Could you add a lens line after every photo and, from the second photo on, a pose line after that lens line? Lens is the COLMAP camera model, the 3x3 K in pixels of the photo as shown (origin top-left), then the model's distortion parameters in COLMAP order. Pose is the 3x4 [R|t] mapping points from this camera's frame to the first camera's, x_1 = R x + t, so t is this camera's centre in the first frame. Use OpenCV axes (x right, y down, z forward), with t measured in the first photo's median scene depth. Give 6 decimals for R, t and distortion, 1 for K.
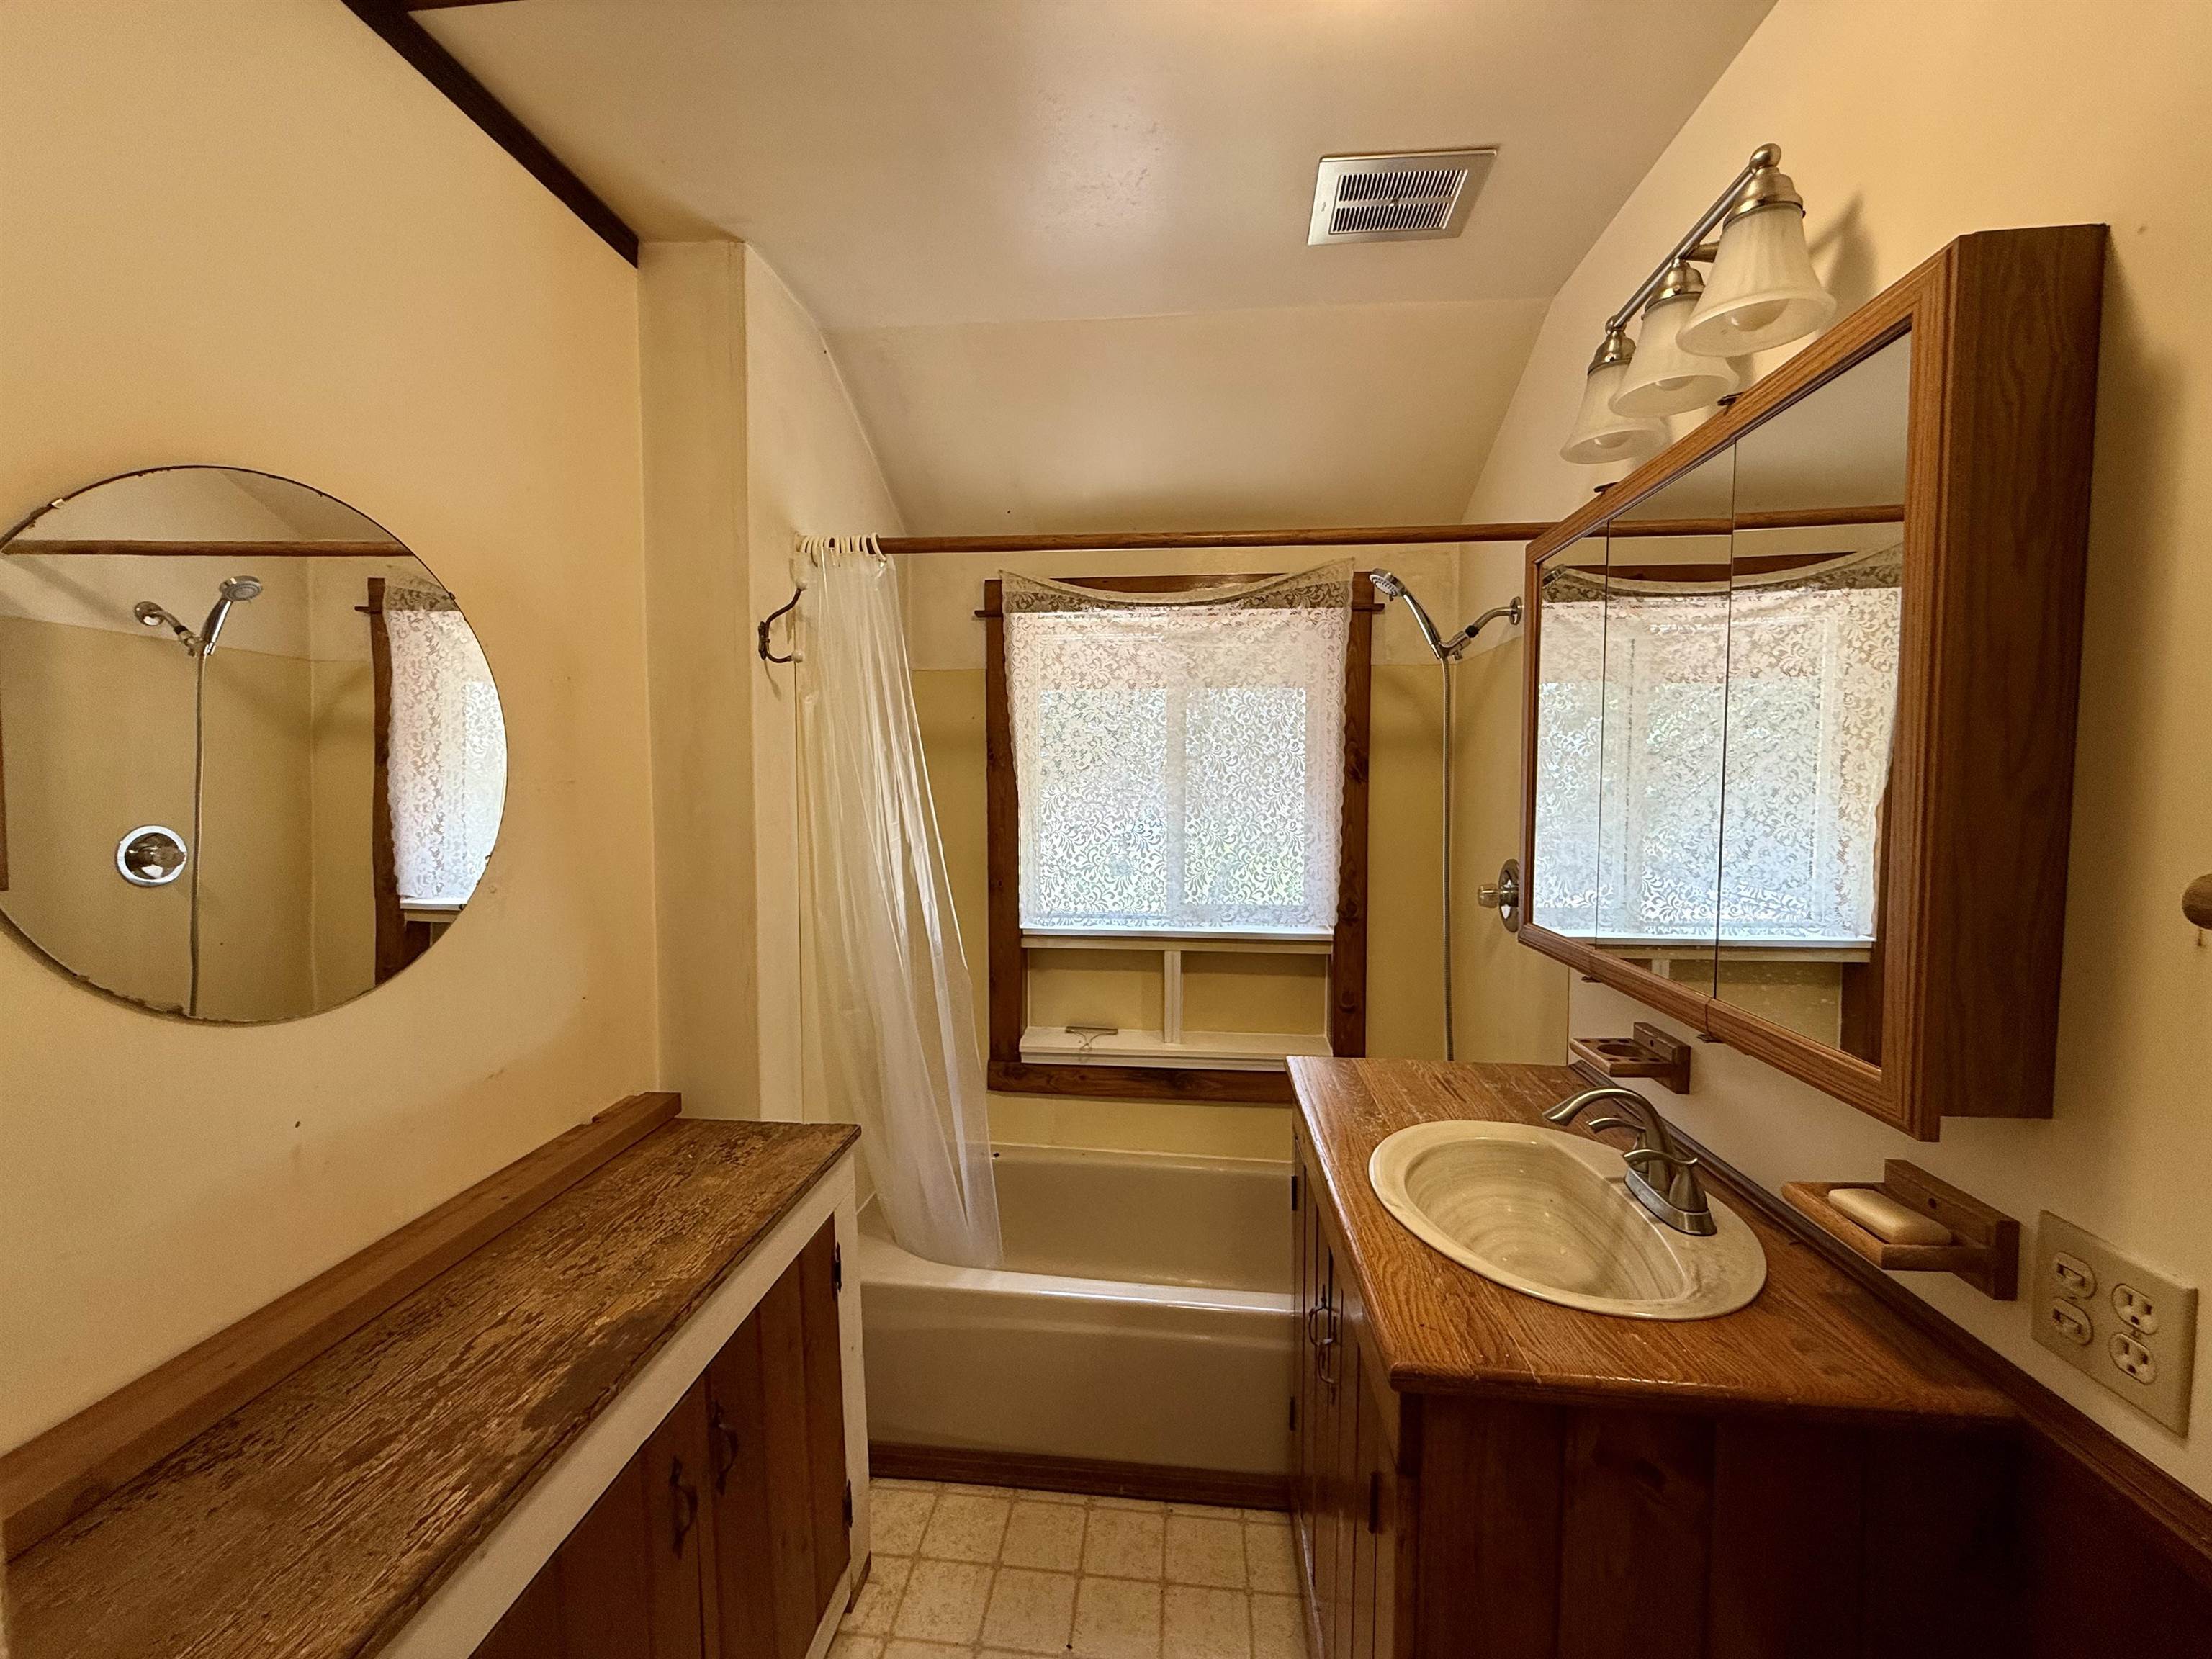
lens RADIAL K [[894.0, 0, 1091.7], [0, 894.0, 829.5], [0, 0, 1]] dist [-0.000241, 0.001106]
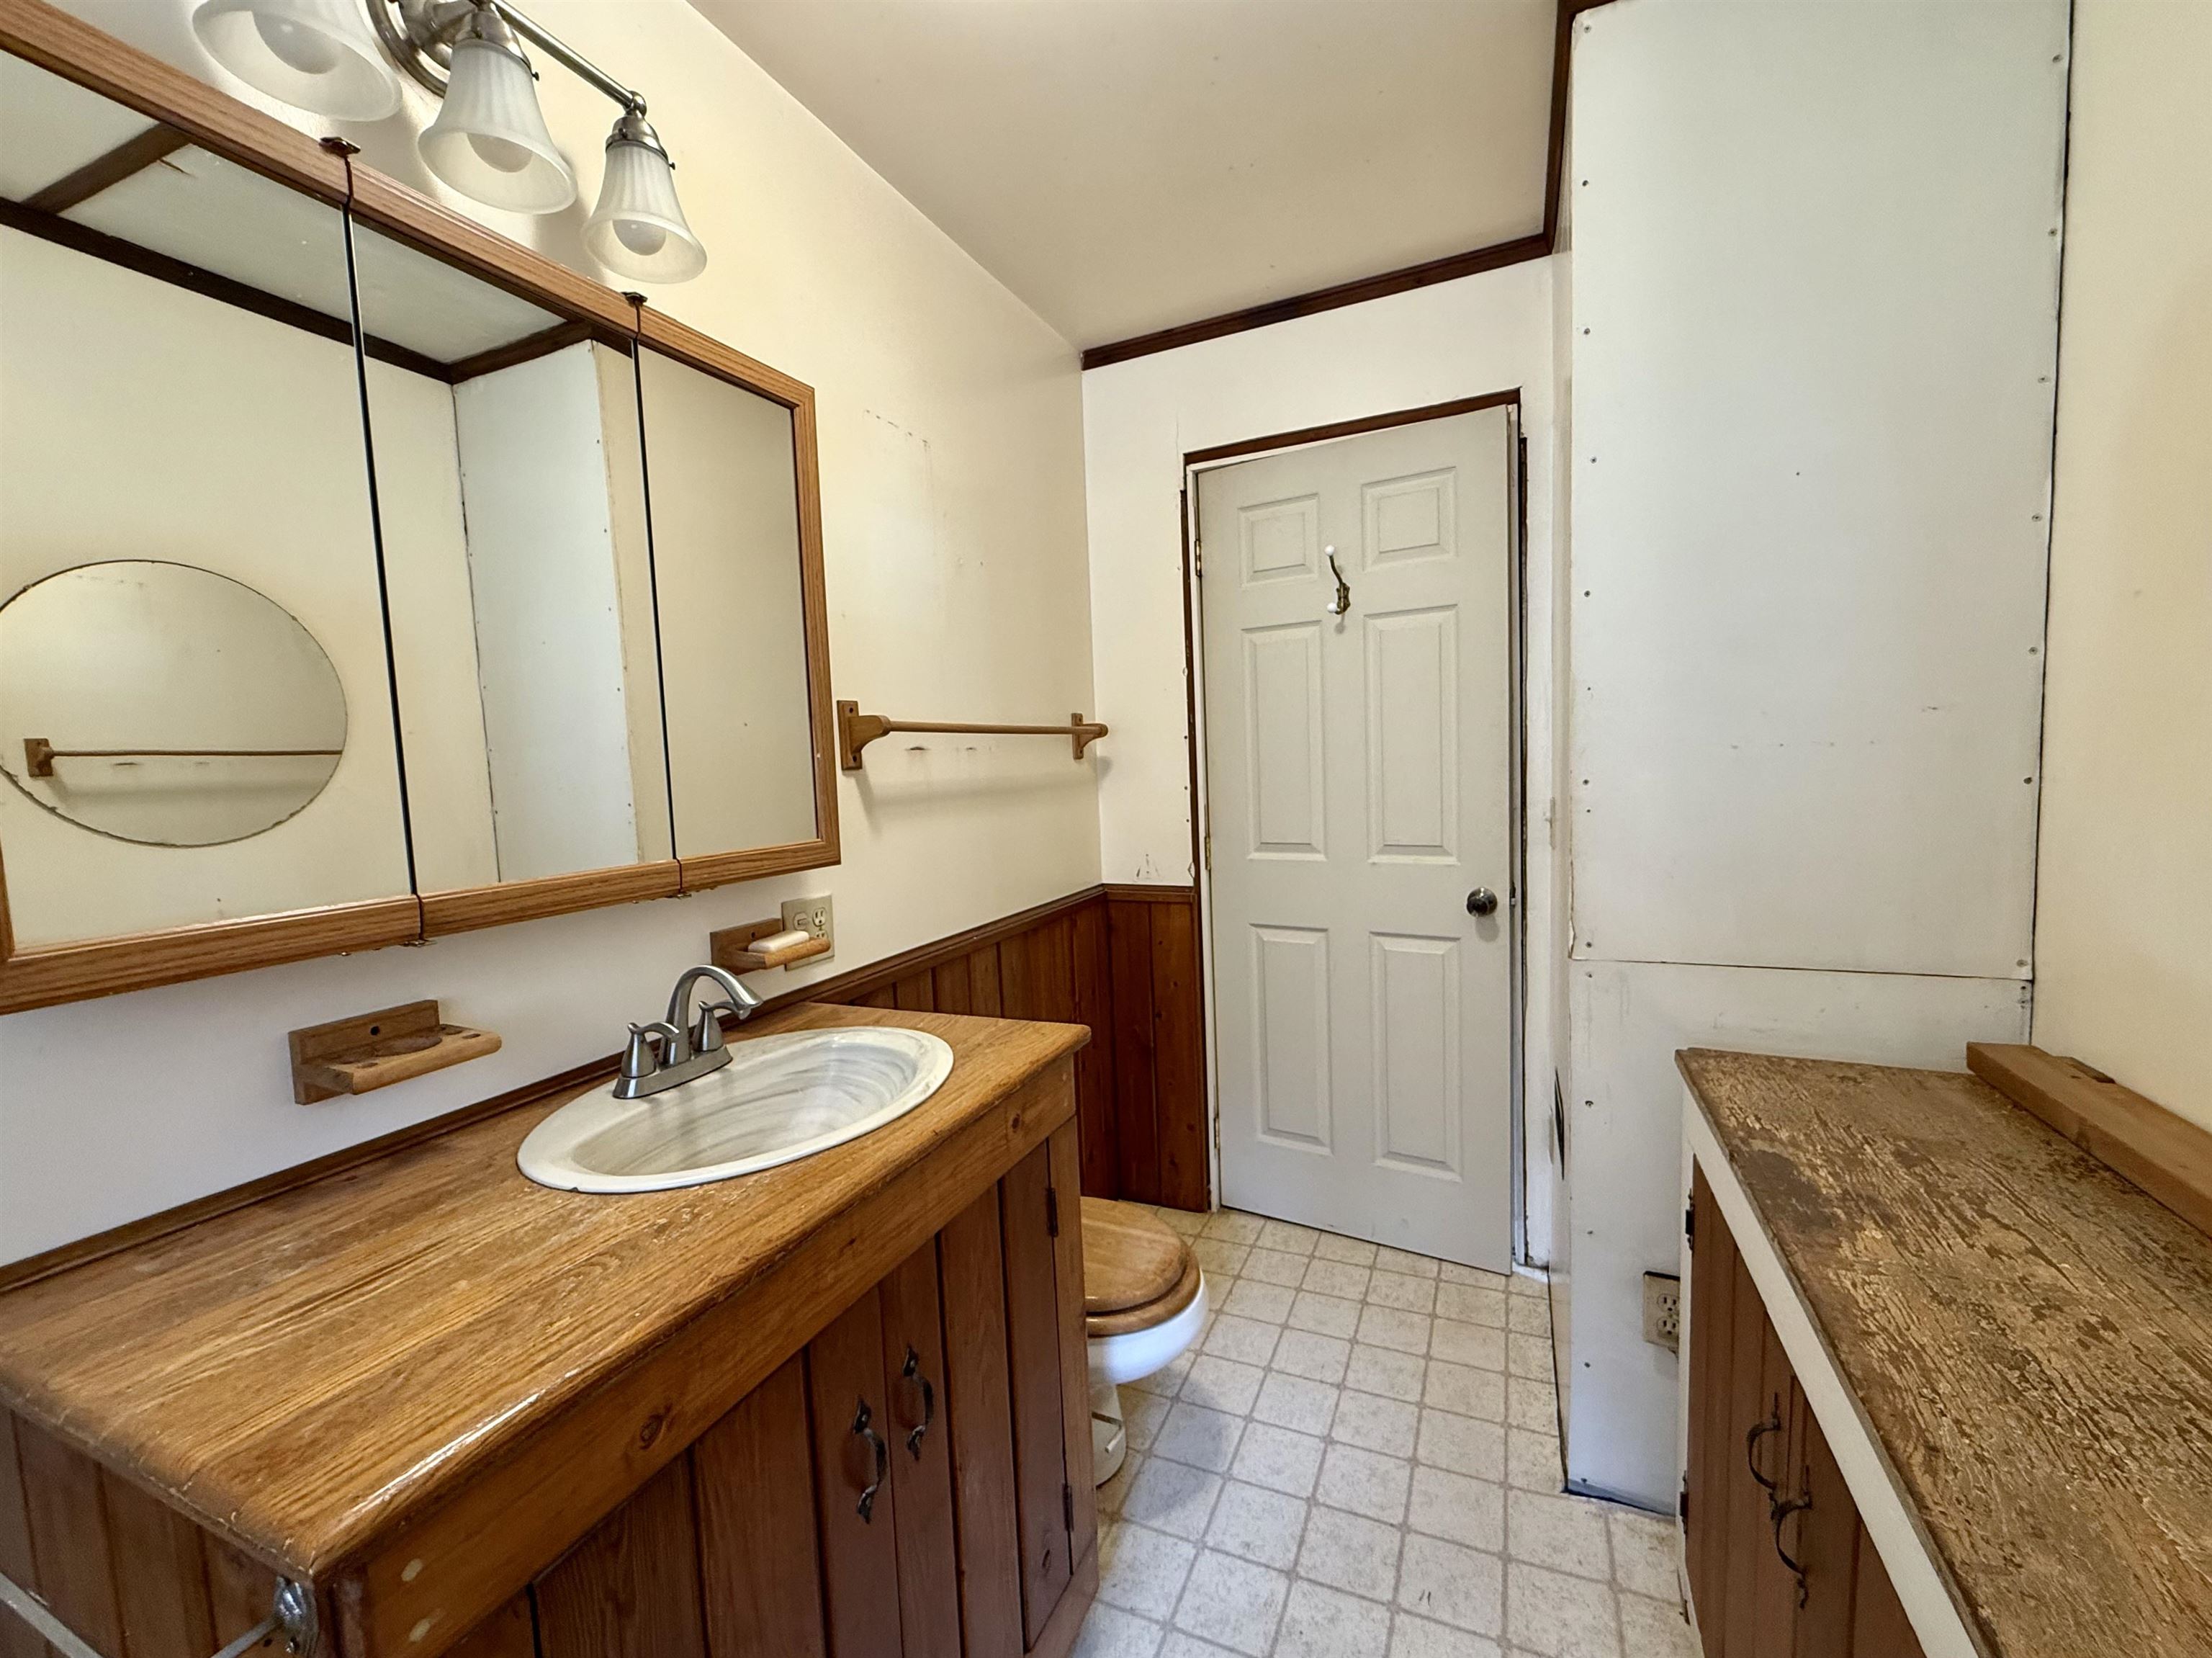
lens RADIAL K [[894.1, 0, 1091.7], [0, 894.1, 829.0], [0, 0, 1]] dist [-0.000241, 0.001106]
pose [[-0.947777, 0.013404, 0.318653, -0.145714], [0.057542, 0.989907, 0.129508, 0.043084], [-0.313701, 0.141081, -0.938982, 2.018731]]
